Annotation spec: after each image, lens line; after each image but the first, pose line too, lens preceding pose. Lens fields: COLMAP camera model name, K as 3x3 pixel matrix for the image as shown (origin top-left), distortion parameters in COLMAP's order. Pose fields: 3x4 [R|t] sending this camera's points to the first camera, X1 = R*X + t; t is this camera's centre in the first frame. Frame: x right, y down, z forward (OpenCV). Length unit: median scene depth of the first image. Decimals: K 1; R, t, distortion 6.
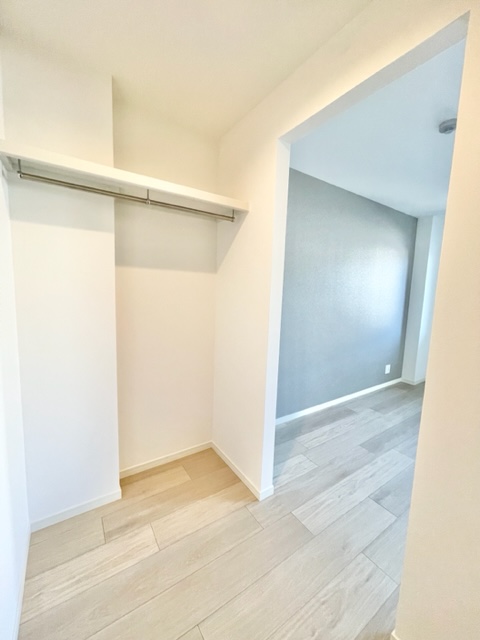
lens RADIAL K [[259.0, 0, 239.8], [0, 259.0, 320.0], [0, 0, 1]] dist [-0.002362, 0.000332]
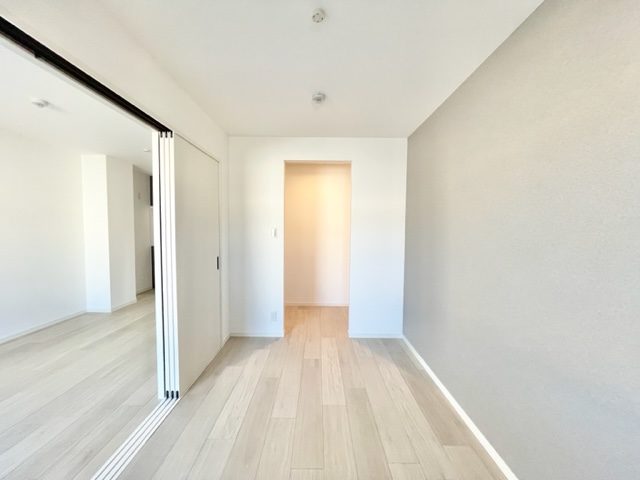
lens RADIAL K [[259.0, 0, 319.2], [0, 259.0, 241.3], [0, 0, 1]] dist [-0.002362, 0.000332]
pose [[-0.551533, 0.010473, -0.834087, 1.500084], [-0.114250, 0.989549, 0.087972, -0.138730], [0.826292, 0.143814, -0.544573, 1.444074]]
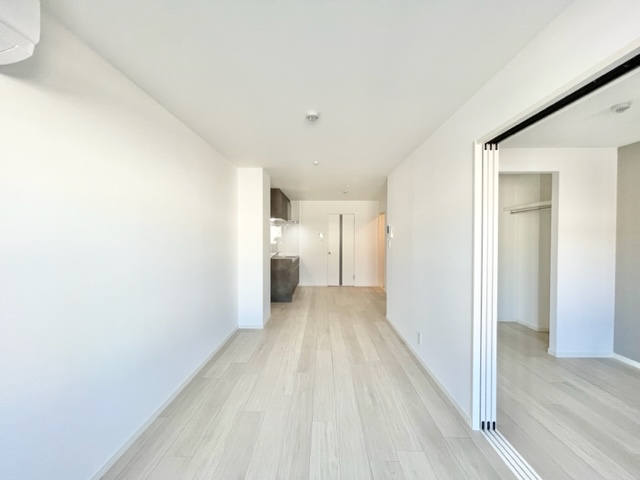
lens RADIAL K [[259.0, 0, 320.1], [0, 259.0, 239.1], [0, 0, 1]] dist [-0.002362, 0.000332]
pose [[-0.564518, -0.023575, -0.825084, 2.092235], [-0.109300, 0.992925, 0.046411, -0.034561], [0.818152, 0.116382, -0.563101, 0.473535]]
